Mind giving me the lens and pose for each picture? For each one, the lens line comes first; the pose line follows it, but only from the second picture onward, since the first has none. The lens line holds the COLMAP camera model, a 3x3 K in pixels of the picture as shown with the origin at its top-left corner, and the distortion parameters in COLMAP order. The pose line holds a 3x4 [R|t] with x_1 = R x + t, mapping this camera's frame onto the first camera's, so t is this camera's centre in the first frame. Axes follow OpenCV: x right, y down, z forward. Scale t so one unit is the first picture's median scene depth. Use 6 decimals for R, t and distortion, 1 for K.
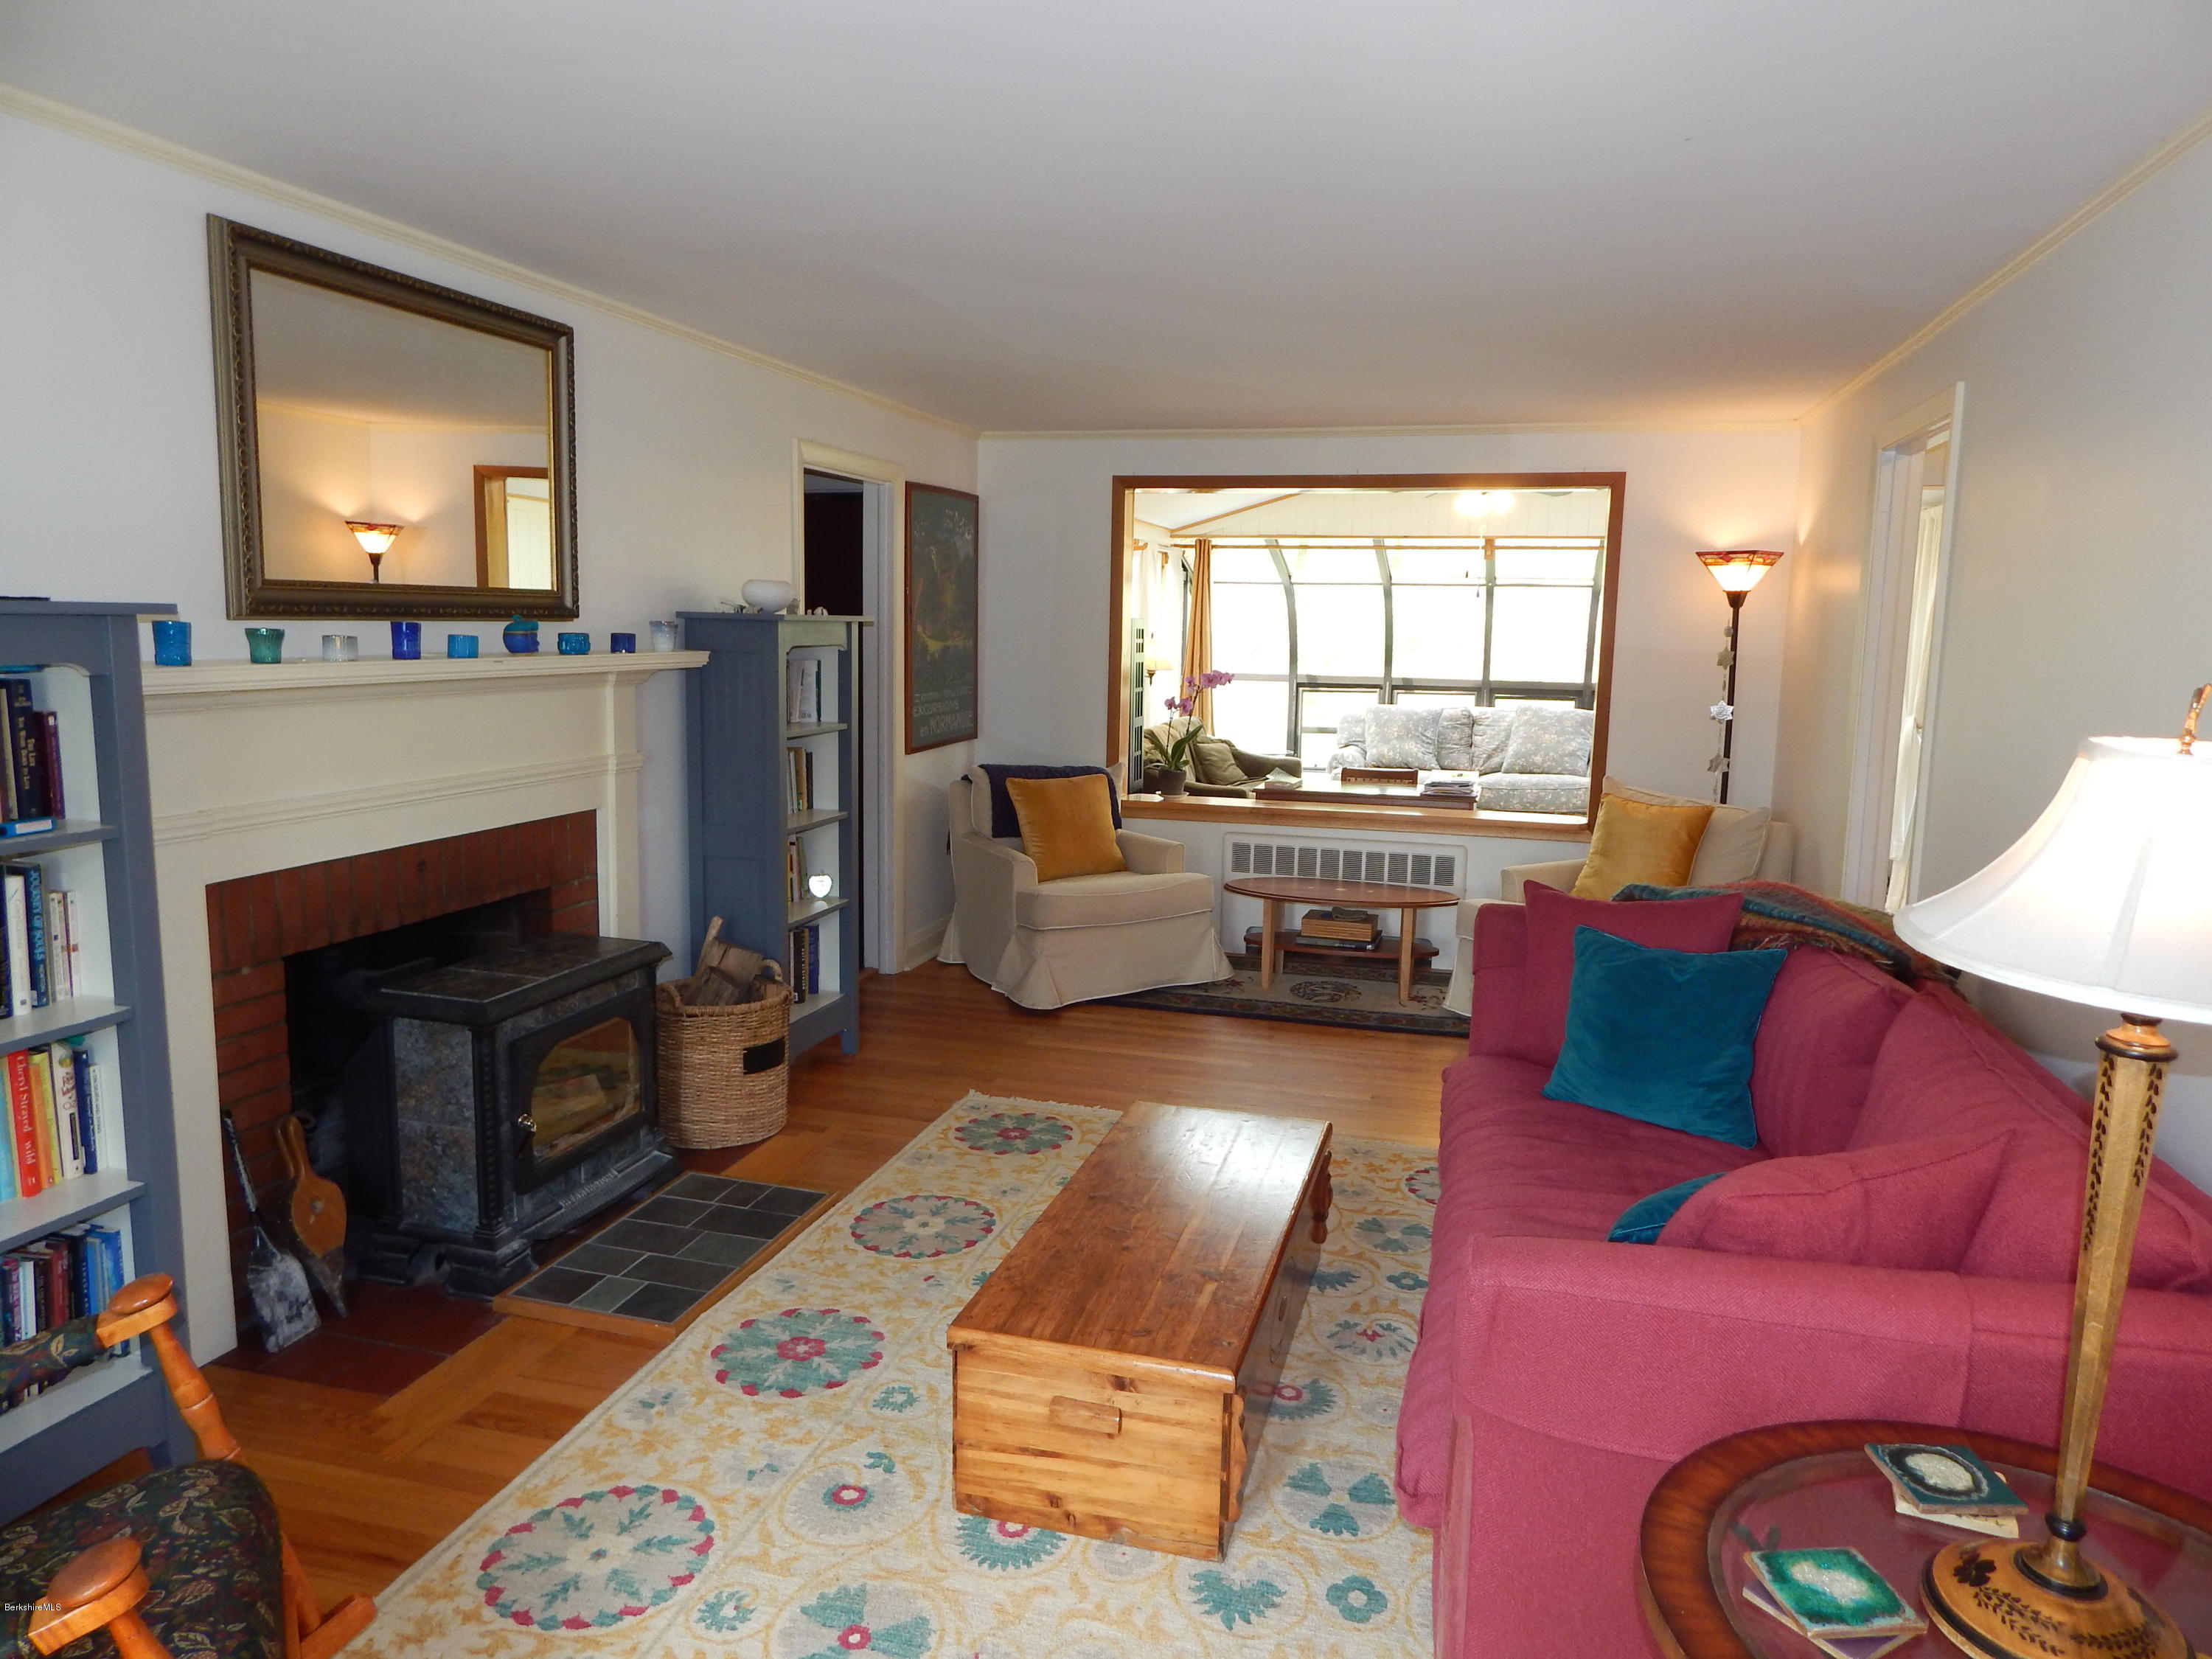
lens RADIAL K [[1453.8, 0, 1121.2], [0, 1453.8, 820.5], [0, 0, 1]] dist [-0.002954, 0.002278]
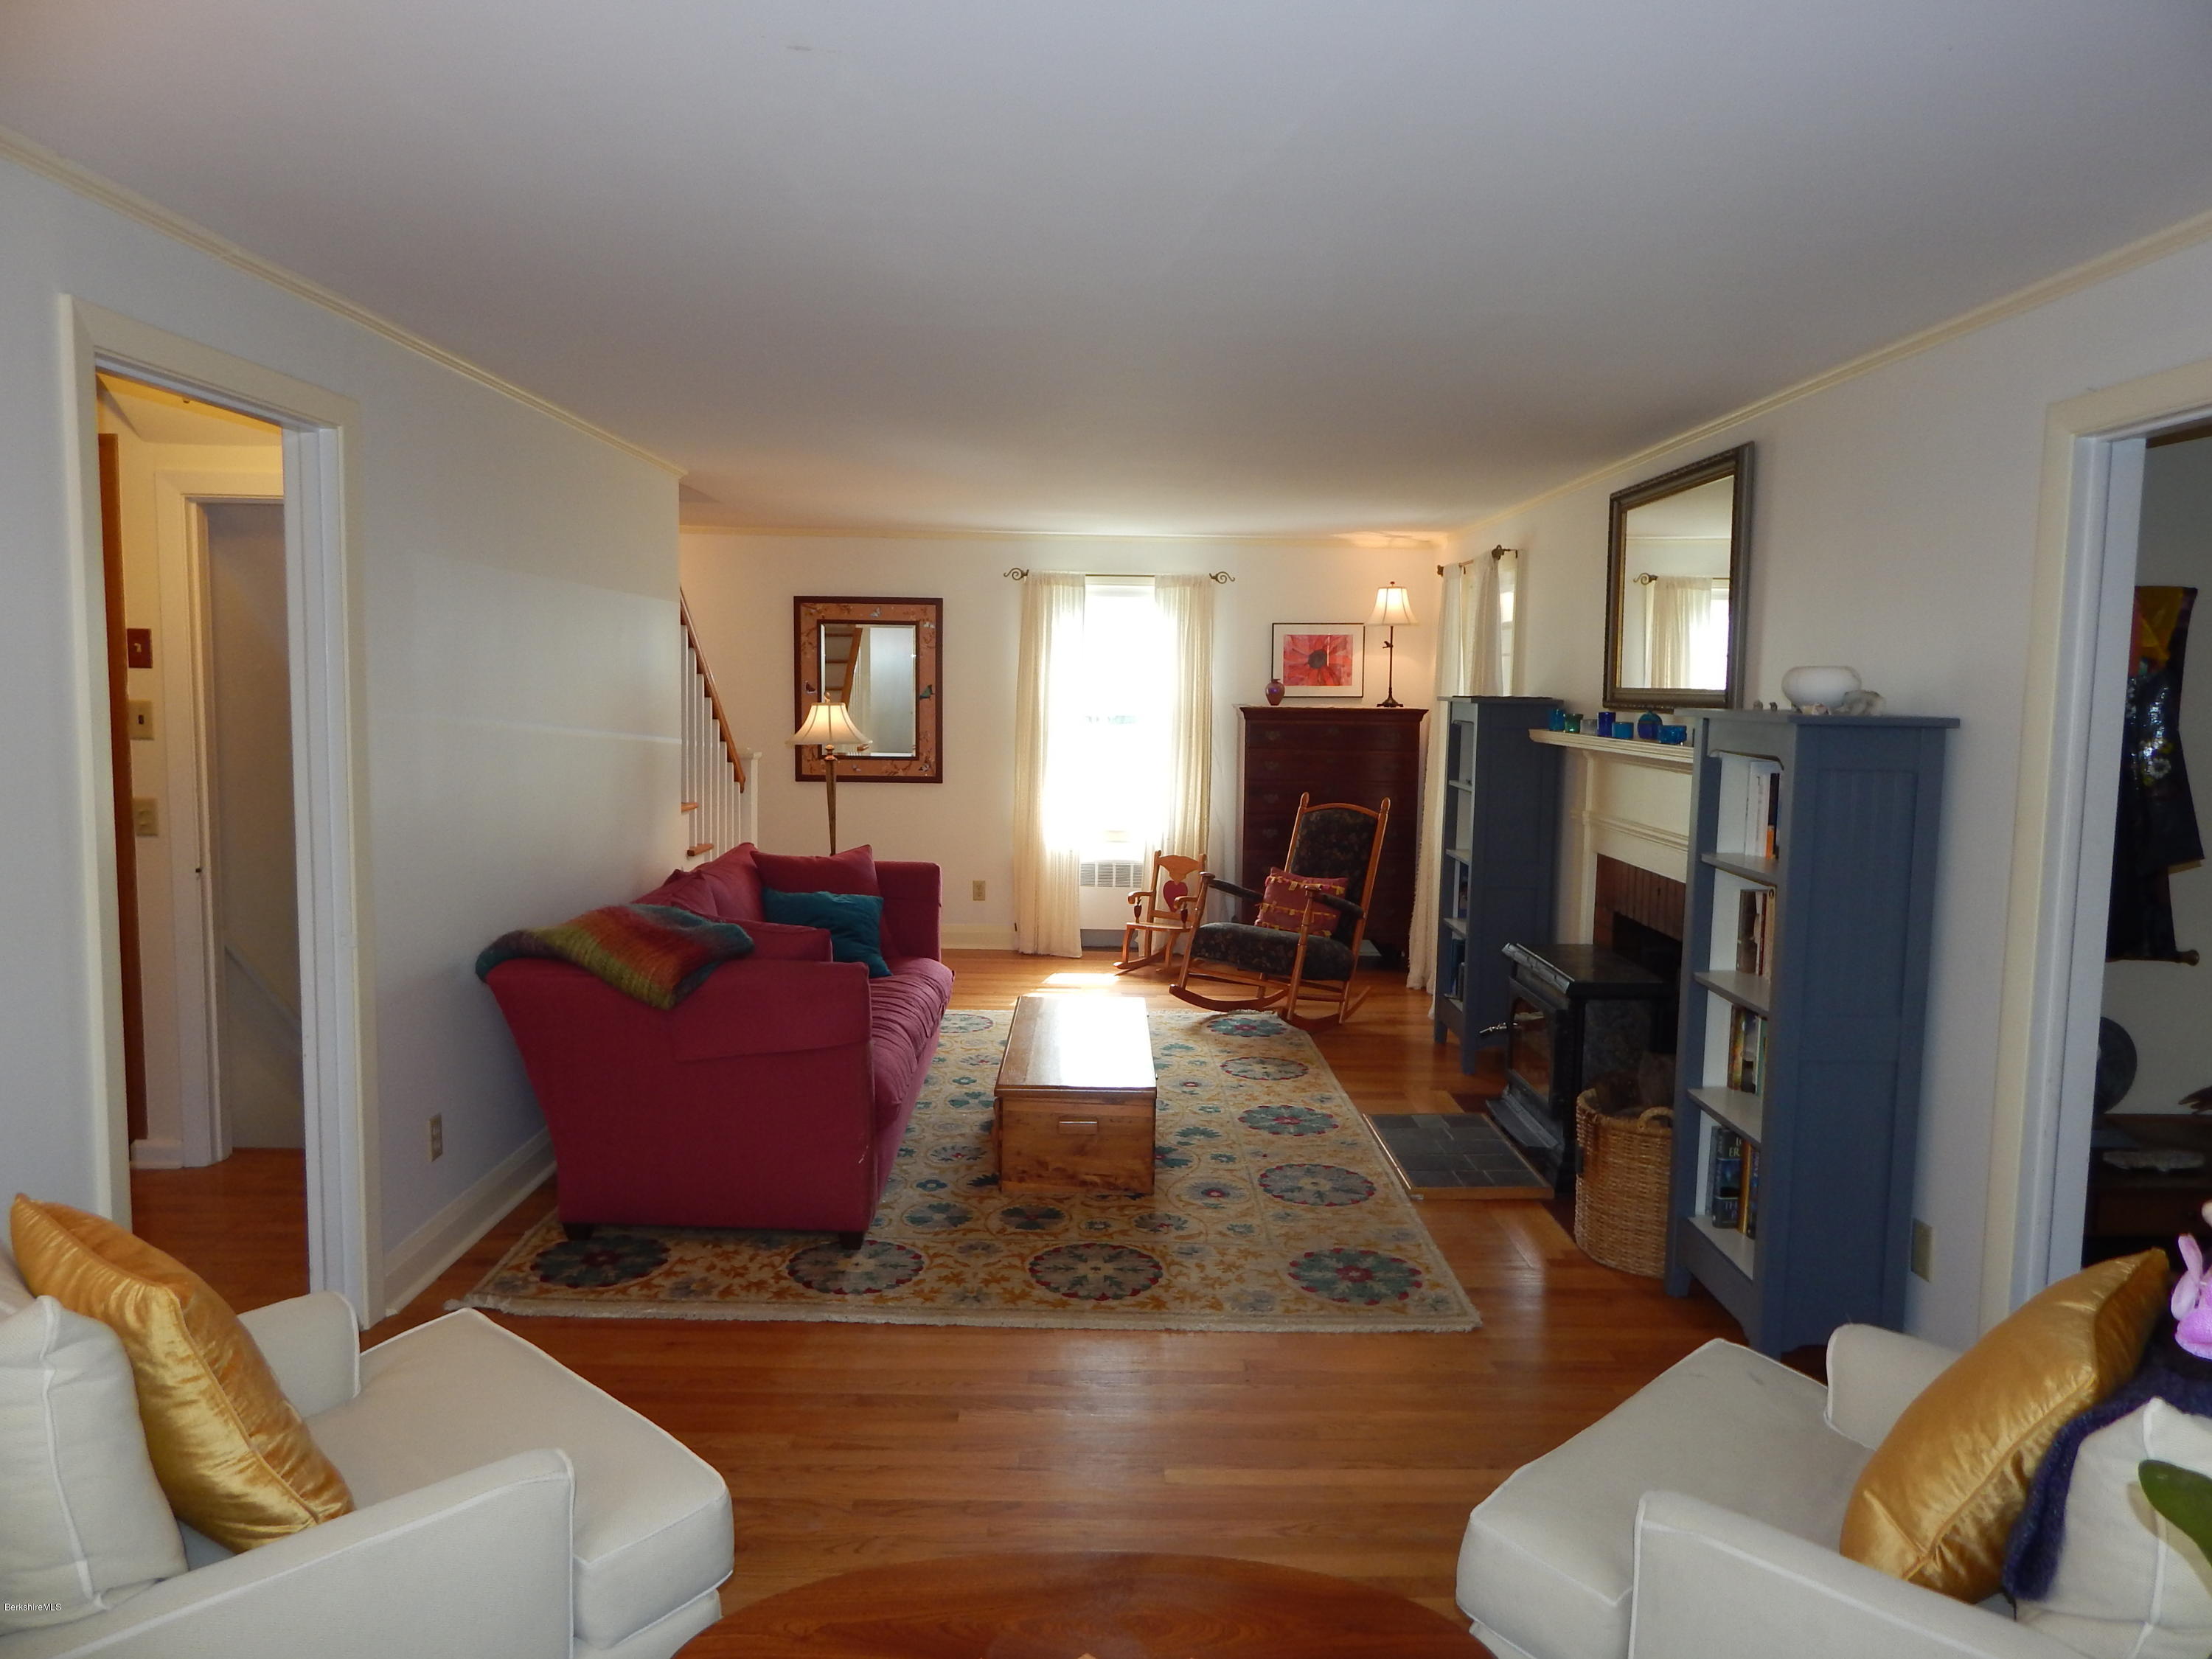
lens RADIAL K [[1453.8, 0, 1121.2], [0, 1453.8, 820.5], [0, 0, 1]] dist [-0.002954, 0.002278]
pose [[-0.961009, -0.009332, -0.276361, 0.412865], [-0.072507, 0.972964, 0.219279, -0.317629], [0.266843, 0.230767, -0.935704, 2.280155]]
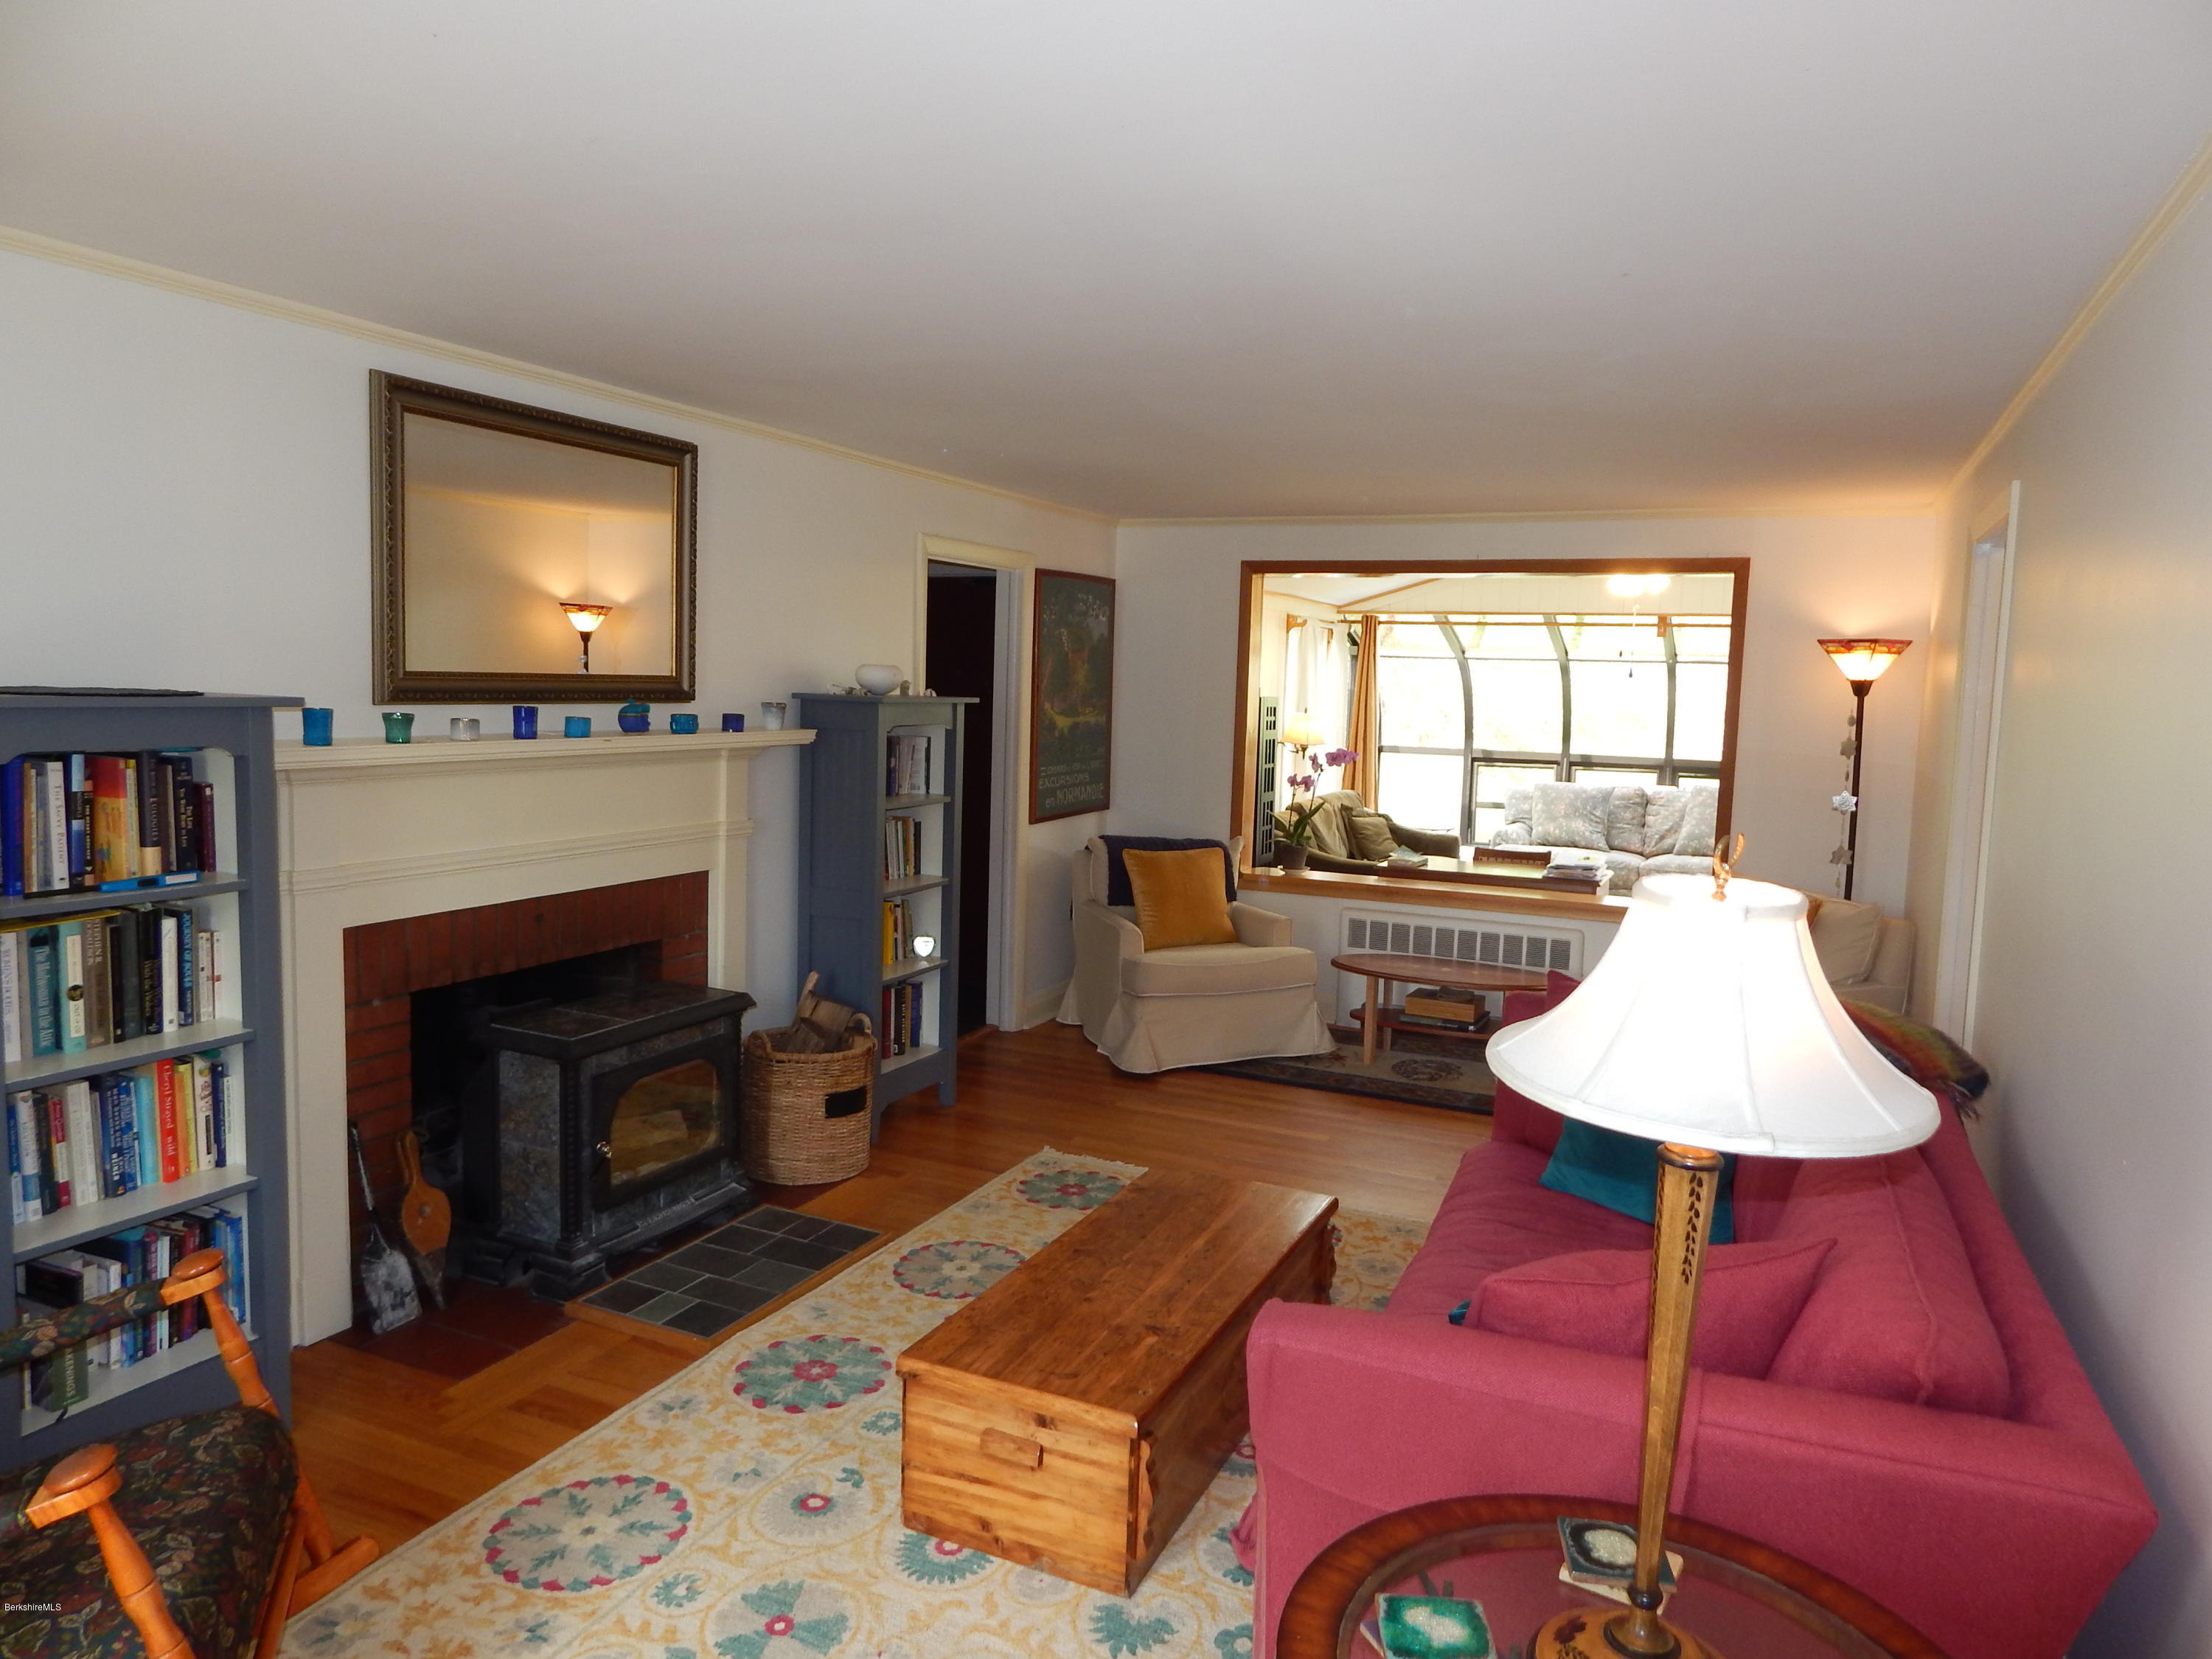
lens RADIAL K [[1453.8, 0, 1121.2], [0, 1453.8, 820.5], [0, 0, 1]] dist [-0.002954, 0.002278]
pose [[0.987076, 0.026024, -0.158125, 0.157995], [-0.032713, 0.998670, -0.039850, -0.014987], [0.156877, 0.044508, 0.986615, -0.062235]]
